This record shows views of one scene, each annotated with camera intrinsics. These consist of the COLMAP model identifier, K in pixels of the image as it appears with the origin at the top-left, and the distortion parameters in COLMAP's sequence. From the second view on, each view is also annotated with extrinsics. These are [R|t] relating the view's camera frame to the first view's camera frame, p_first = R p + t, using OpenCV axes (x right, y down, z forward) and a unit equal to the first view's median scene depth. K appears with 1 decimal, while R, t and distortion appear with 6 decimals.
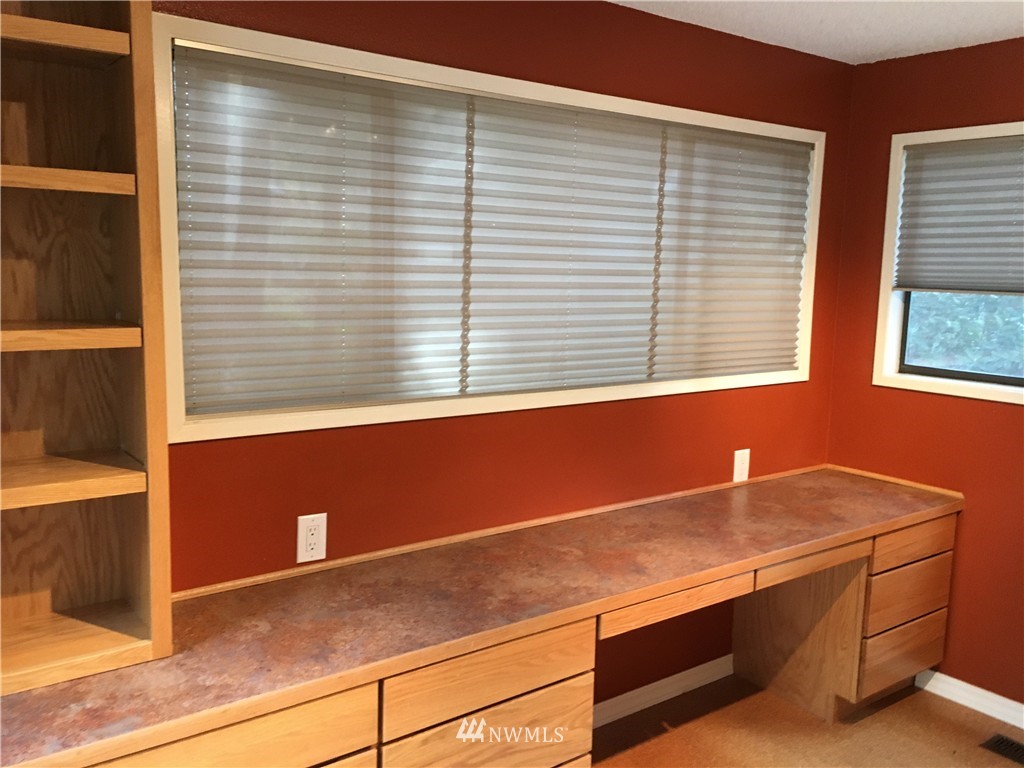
lens RADIAL K [[875.2, 0, 515.0], [0, 875.2, 387.8], [0, 0, 1]] dist [0.086641, -0.104759]
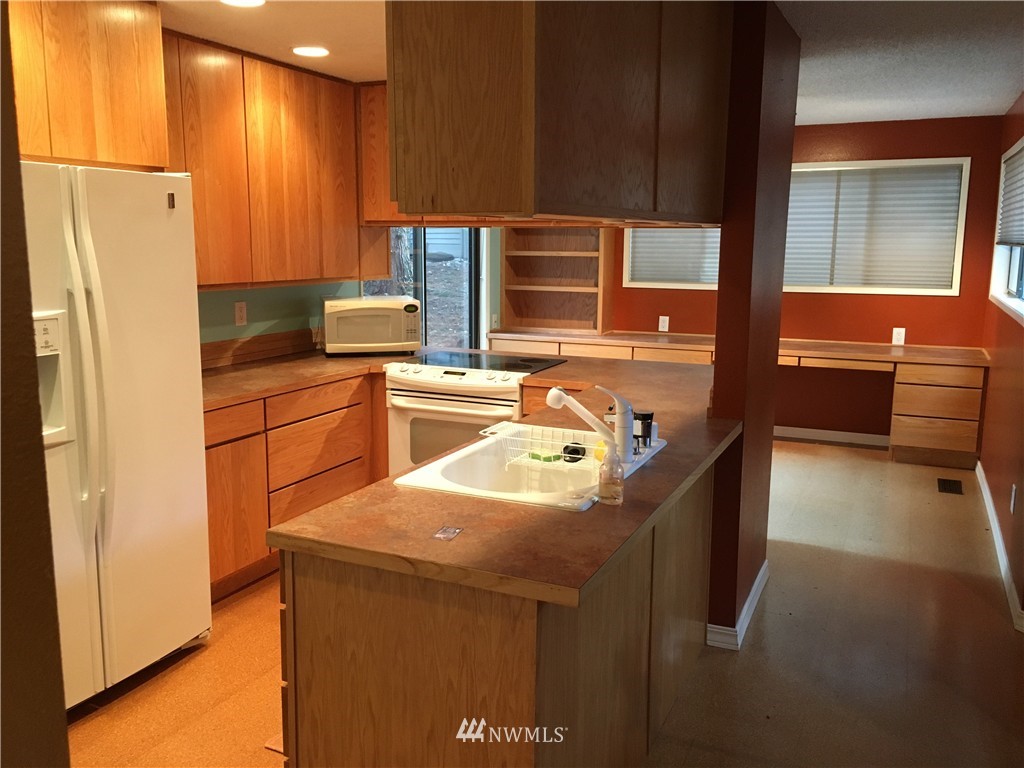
lens RADIAL K [[875.2, 0, 508.4], [0, 875.2, 385.2], [0, 0, 1]] dist [0.086641, -0.104759]
pose [[0.495230, 0.129053, -0.859123, 1.743907], [-0.115194, 0.989928, 0.082300, 0.153324], [0.861091, 0.058208, 0.505108, -0.820197]]
